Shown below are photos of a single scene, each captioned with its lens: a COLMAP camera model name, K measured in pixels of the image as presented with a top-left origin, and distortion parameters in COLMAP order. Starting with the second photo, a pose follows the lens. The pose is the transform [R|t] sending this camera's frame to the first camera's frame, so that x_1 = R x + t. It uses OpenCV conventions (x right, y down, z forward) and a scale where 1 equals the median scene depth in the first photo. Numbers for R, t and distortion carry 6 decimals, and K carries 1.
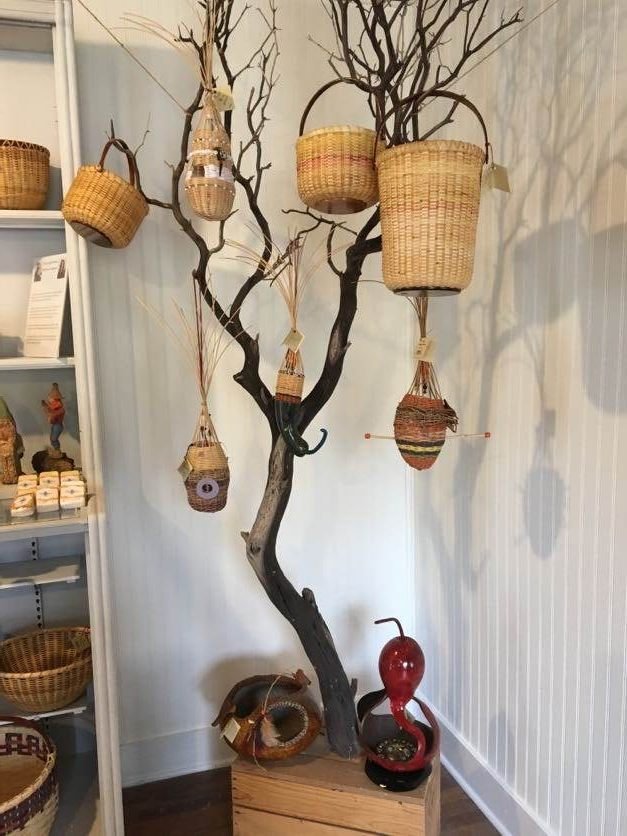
lens RADIAL K [[707.3, 0, 310.7], [0, 707.3, 415.7], [0, 0, 1]] dist [0.034601, -0.030599]
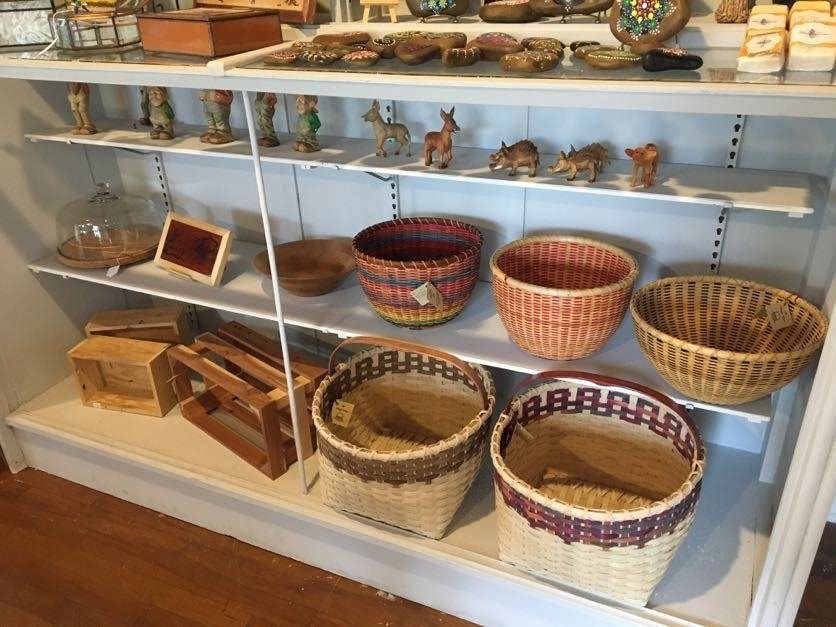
lens RADIAL K [[707.3, 0, 416.3], [0, 707.3, 312.0], [0, 0, 1]] dist [0.034601, -0.030599]
pose [[0.742591, 0.313193, -0.592003, -0.199489], [-0.066975, 0.914219, 0.399647, 0.095257], [0.666388, -0.257125, 0.699867, 0.375405]]
